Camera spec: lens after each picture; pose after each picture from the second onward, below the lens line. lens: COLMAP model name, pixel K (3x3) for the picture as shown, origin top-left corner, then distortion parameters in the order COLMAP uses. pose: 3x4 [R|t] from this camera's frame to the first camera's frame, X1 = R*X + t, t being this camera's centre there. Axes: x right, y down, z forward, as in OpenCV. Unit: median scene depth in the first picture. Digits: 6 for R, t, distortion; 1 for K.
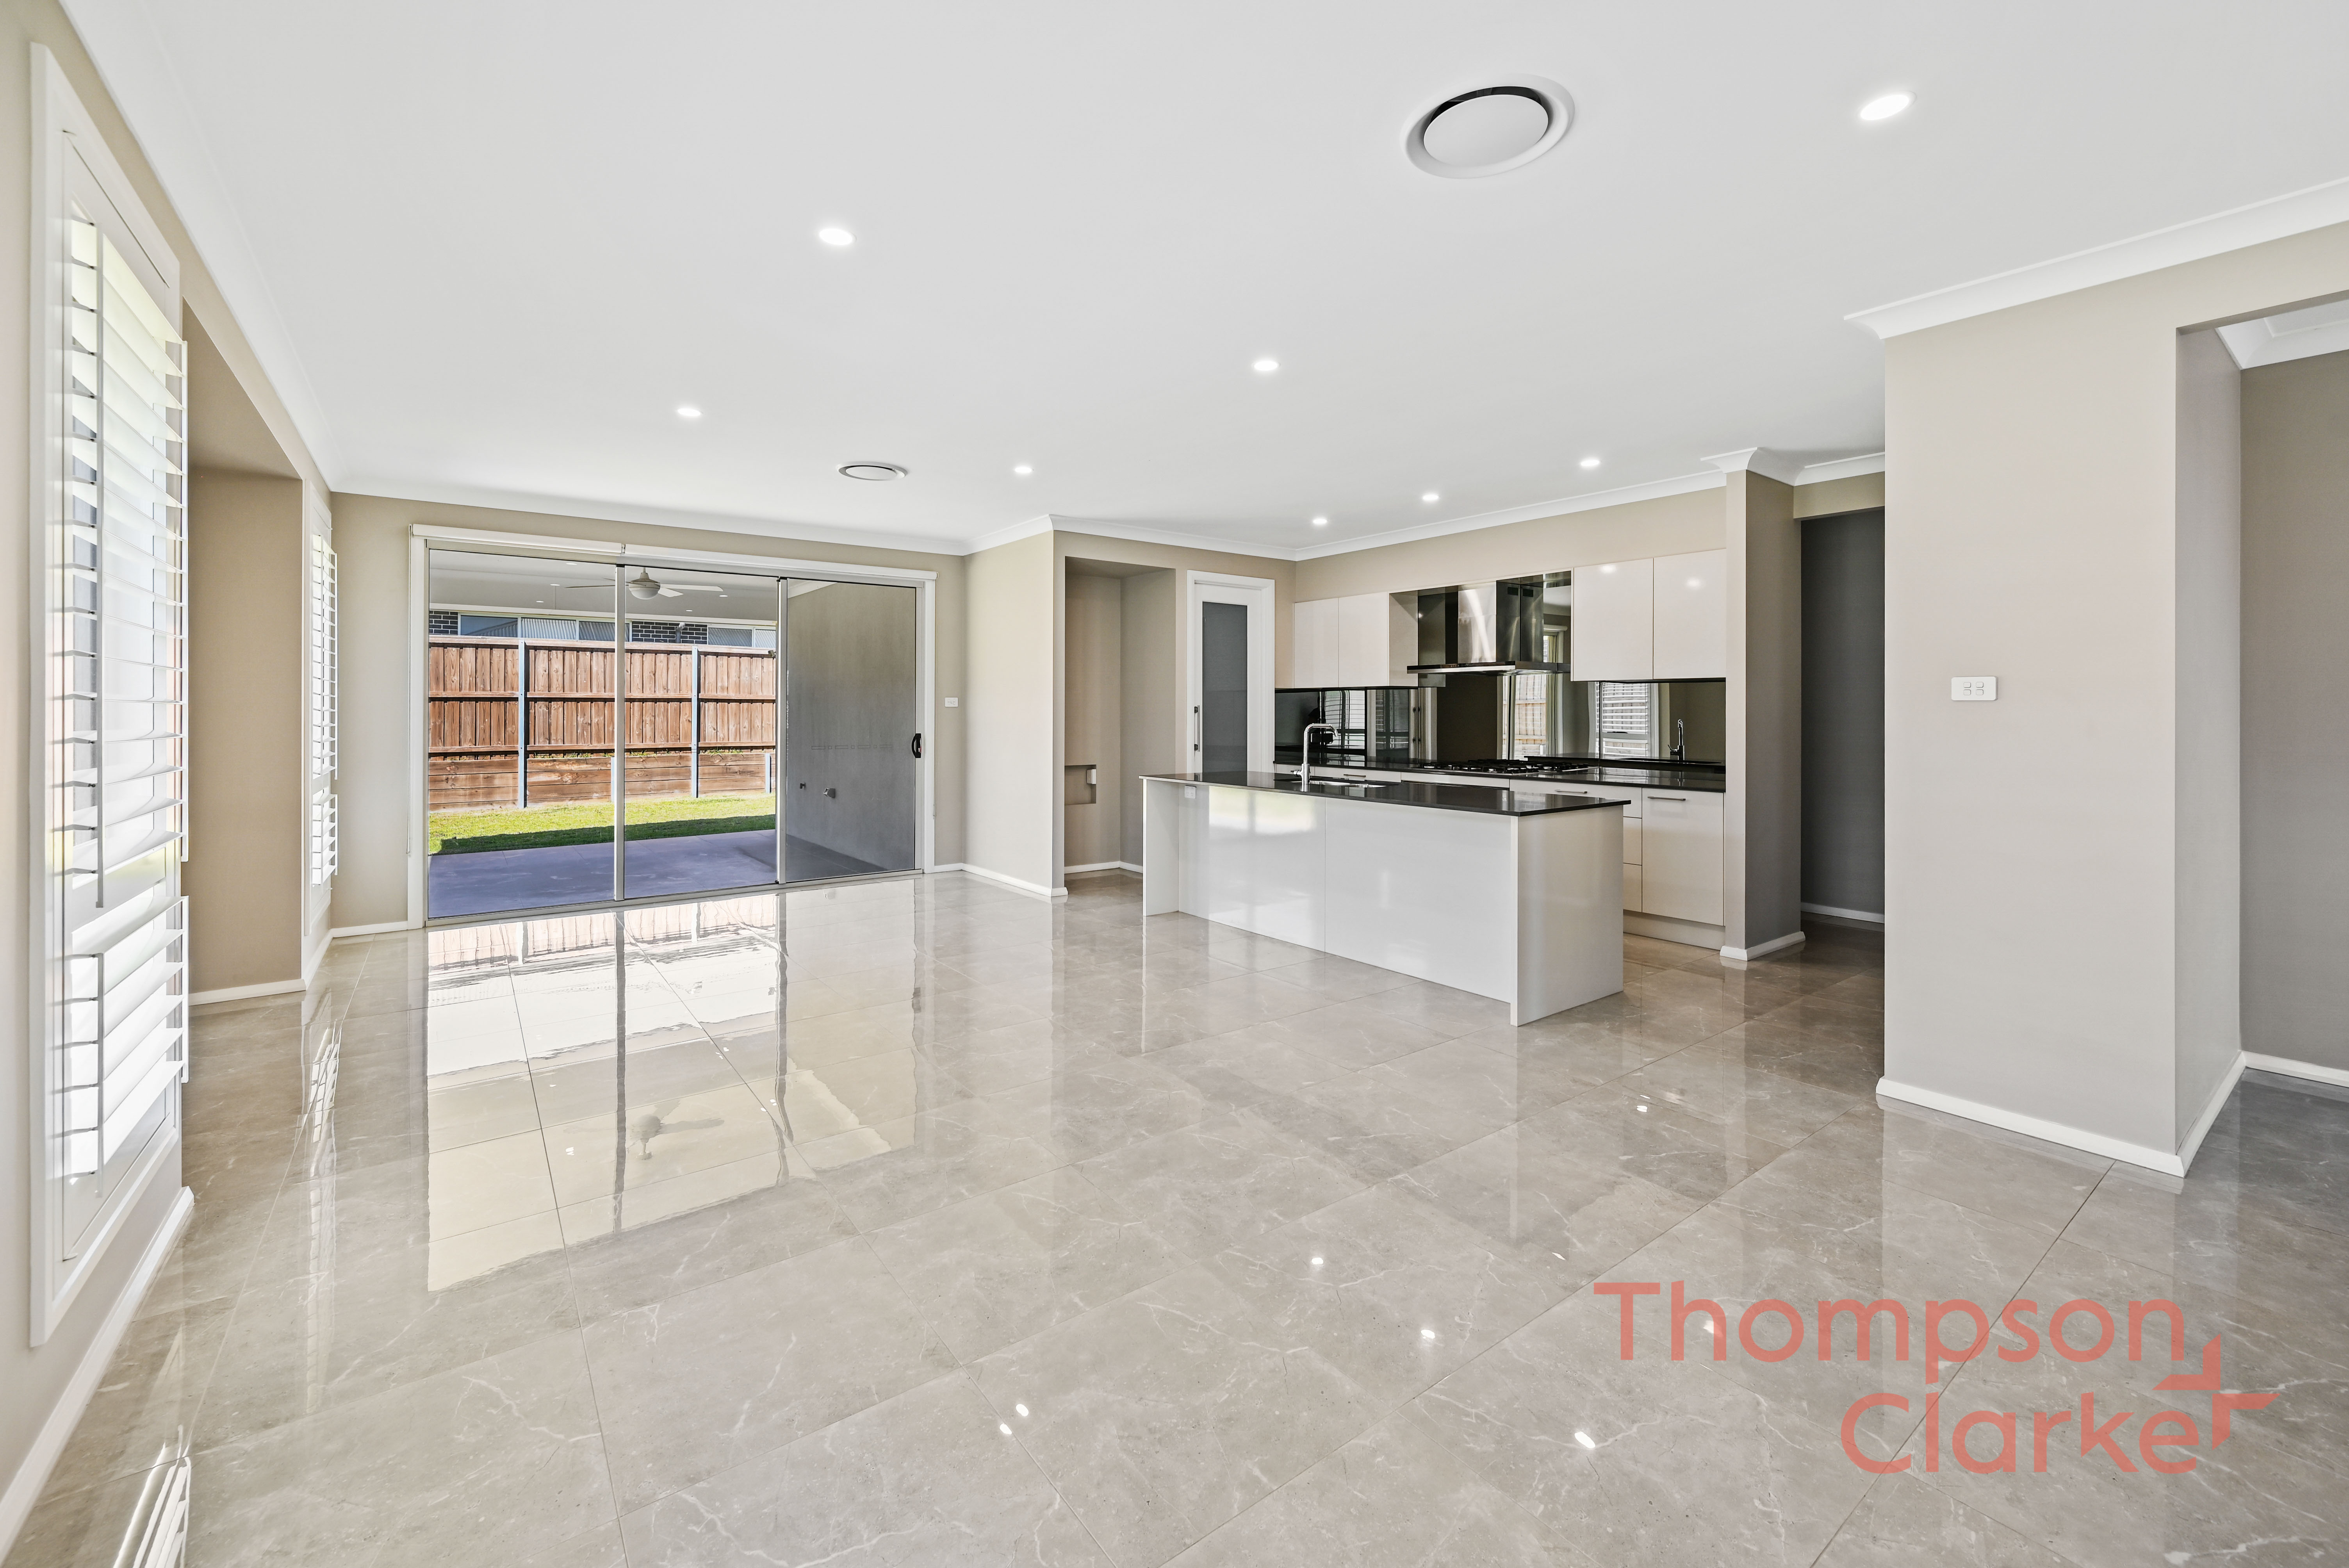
lens RADIAL K [[950.7, 0, 1174.5], [0, 950.7, 784.0], [0, 0, 1]] dist [-0.001010, -0.000108]
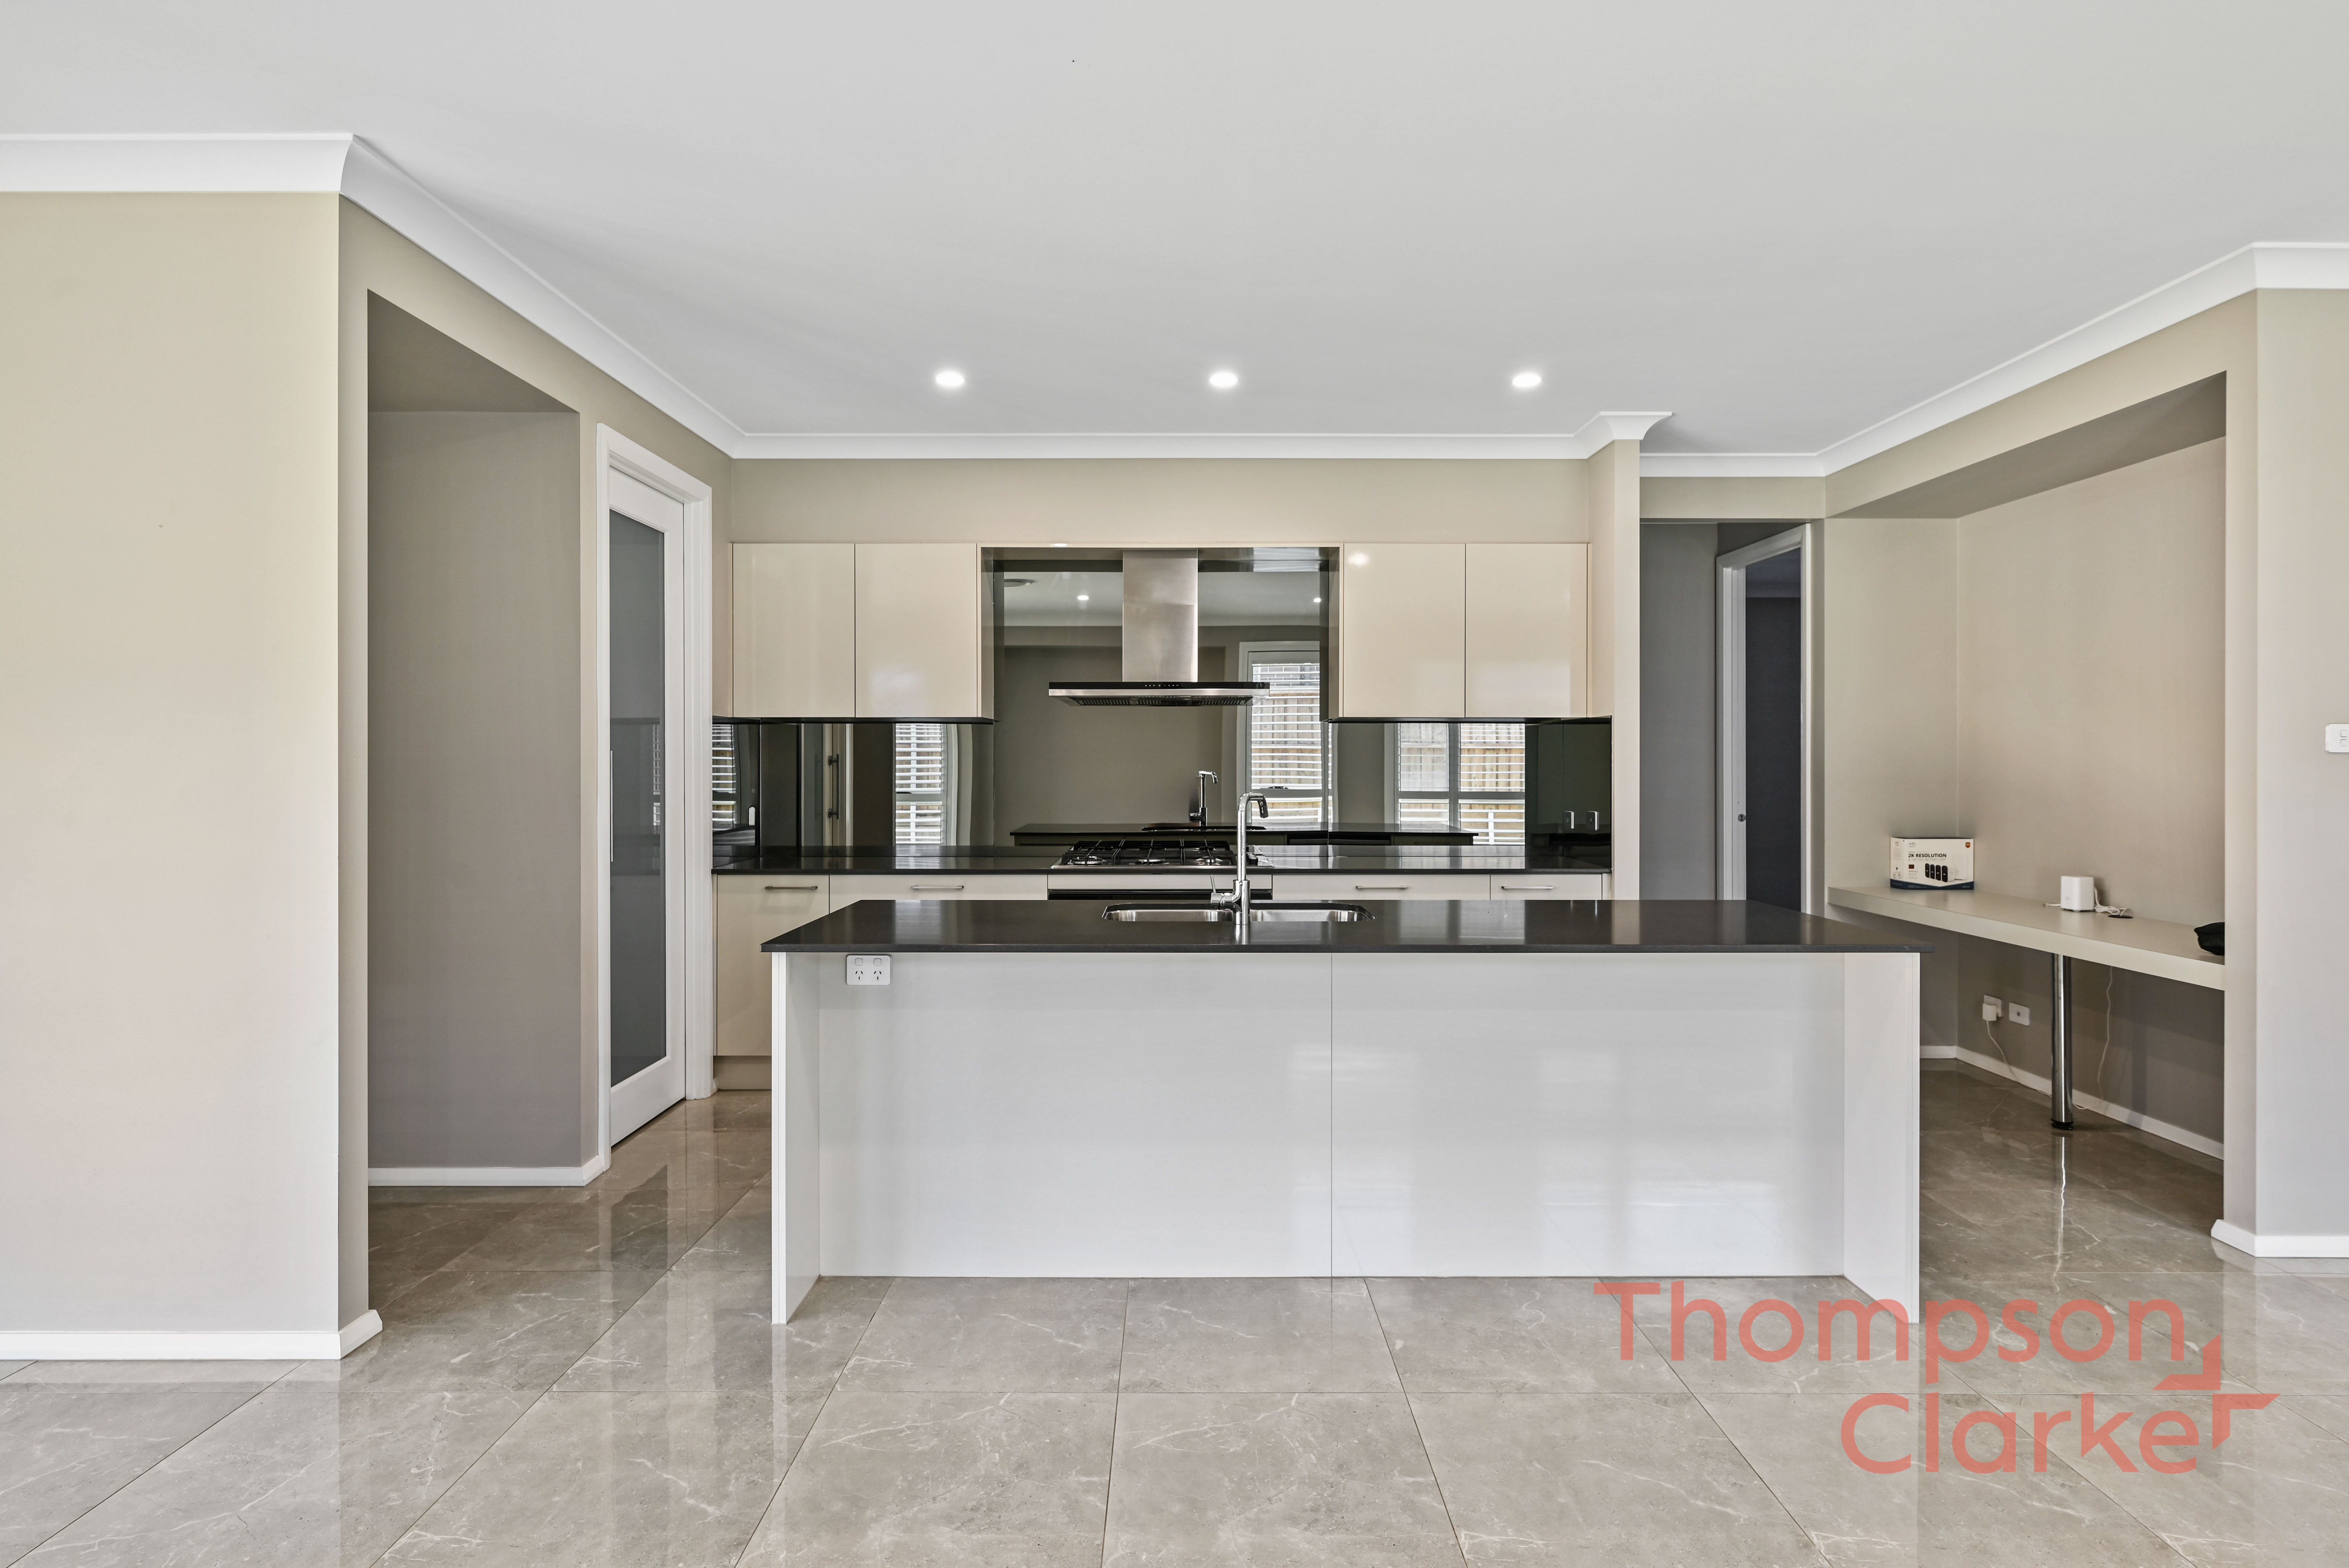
lens RADIAL K [[1215.2, 0, 1171.6], [0, 1215.2, 765.9], [0, 0, 1]] dist [0.000566, 0.000825]
pose [[0.601421, -0.004366, 0.798920, -0.249959], [0.063230, 0.997108, -0.042150, -0.037912], [-0.796426, 0.075866, 0.599958, 0.485086]]
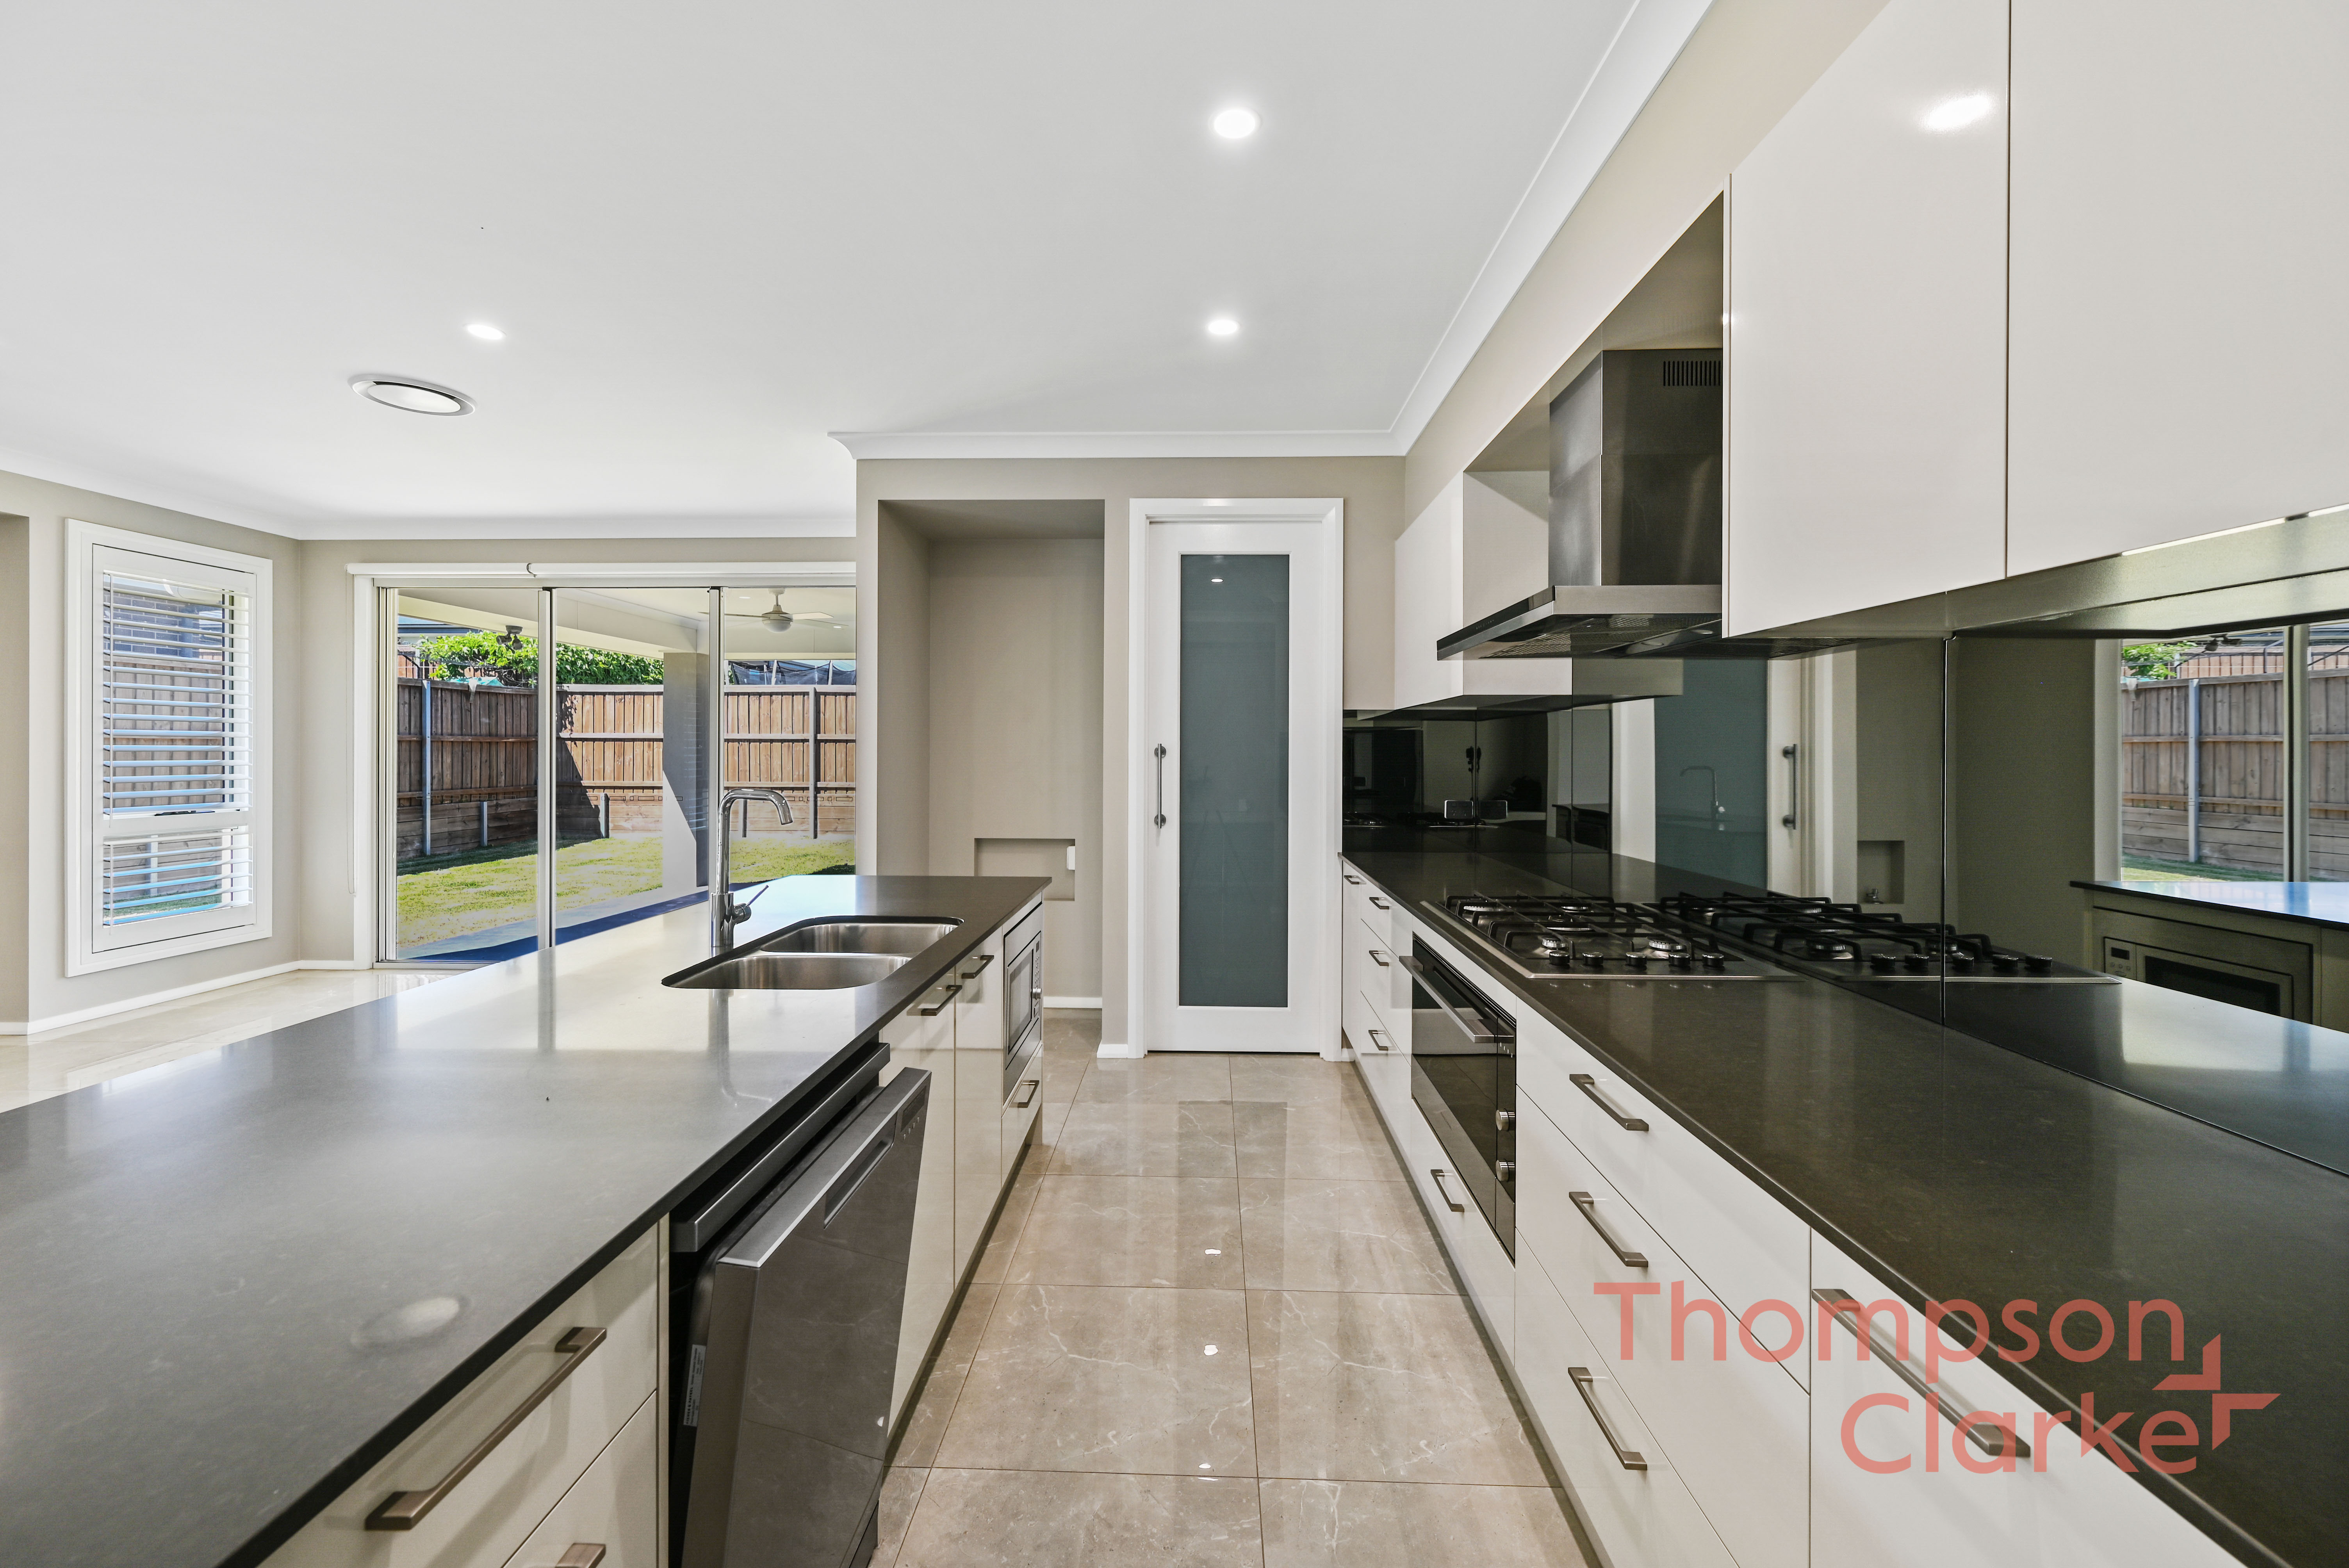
lens RADIAL K [[876.8, 0, 1174.5], [0, 876.8, 784.0], [0, 0, 1]] dist [-0.000380, -0.000009]
pose [[0.783103, 0.024960, -0.621391, 0.343668], [-0.047906, 0.998646, -0.020260, -0.050352], [0.620044, 0.045634, 0.783239, 0.608766]]
